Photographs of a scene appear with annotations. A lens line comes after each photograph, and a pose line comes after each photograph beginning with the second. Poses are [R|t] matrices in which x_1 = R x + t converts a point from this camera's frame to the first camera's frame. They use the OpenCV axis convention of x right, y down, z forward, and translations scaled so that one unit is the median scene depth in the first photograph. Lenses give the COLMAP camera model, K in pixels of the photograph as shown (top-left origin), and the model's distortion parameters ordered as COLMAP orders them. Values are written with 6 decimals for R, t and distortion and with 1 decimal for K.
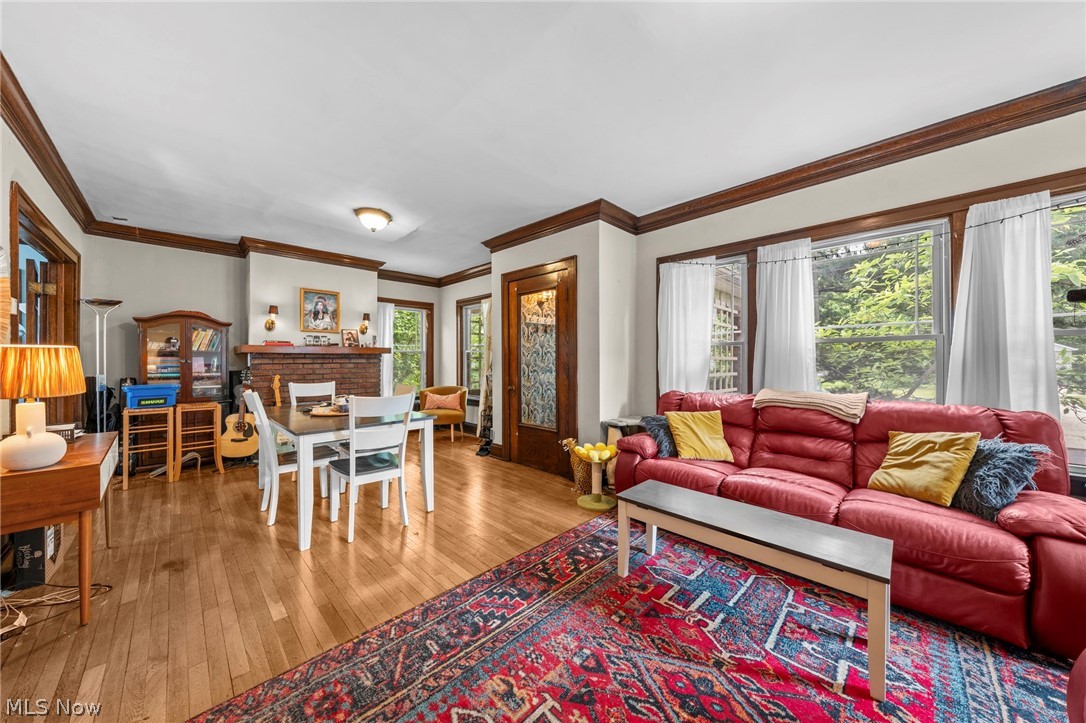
lens RADIAL K [[367.8, 0, 544.2], [0, 367.8, 362.5], [0, 0, 1]] dist [-0.003898, 0.000276]
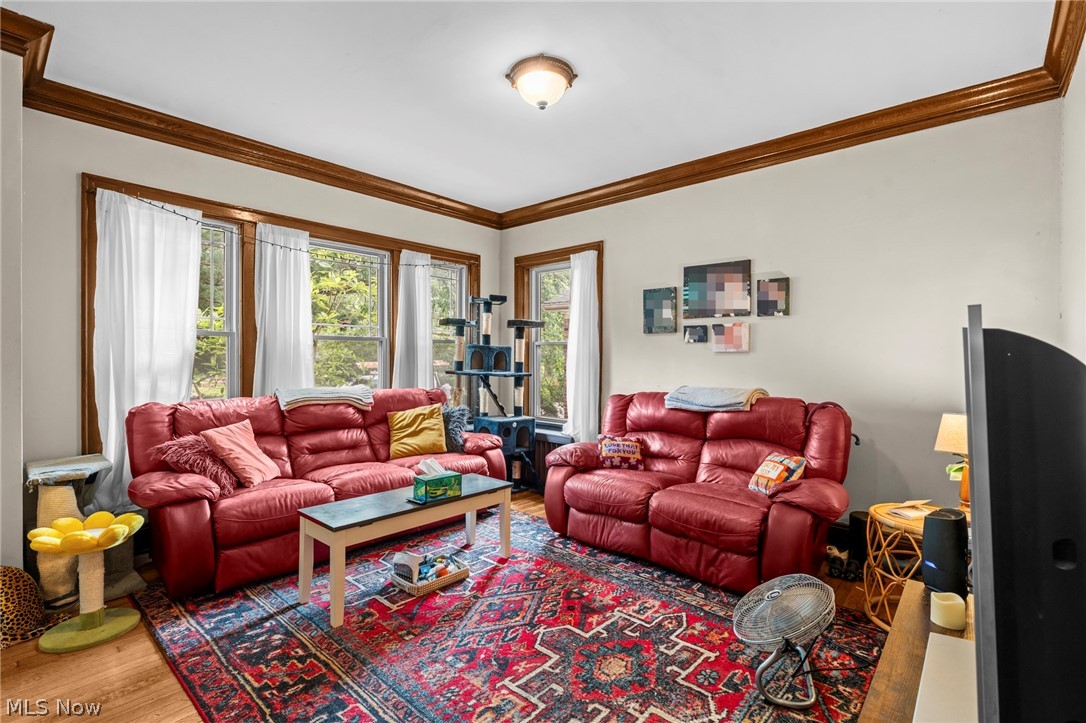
lens RADIAL K [[505.2, 0, 536.1], [0, 505.2, 358.1], [0, 0, 1]] dist [0.001672, -0.002076]
pose [[-0.047753, 0.001162, 0.998859, -0.444752], [-0.002327, 0.999996, -0.001275, -0.000611], [-0.998856, -0.002385, -0.047750, 0.304582]]
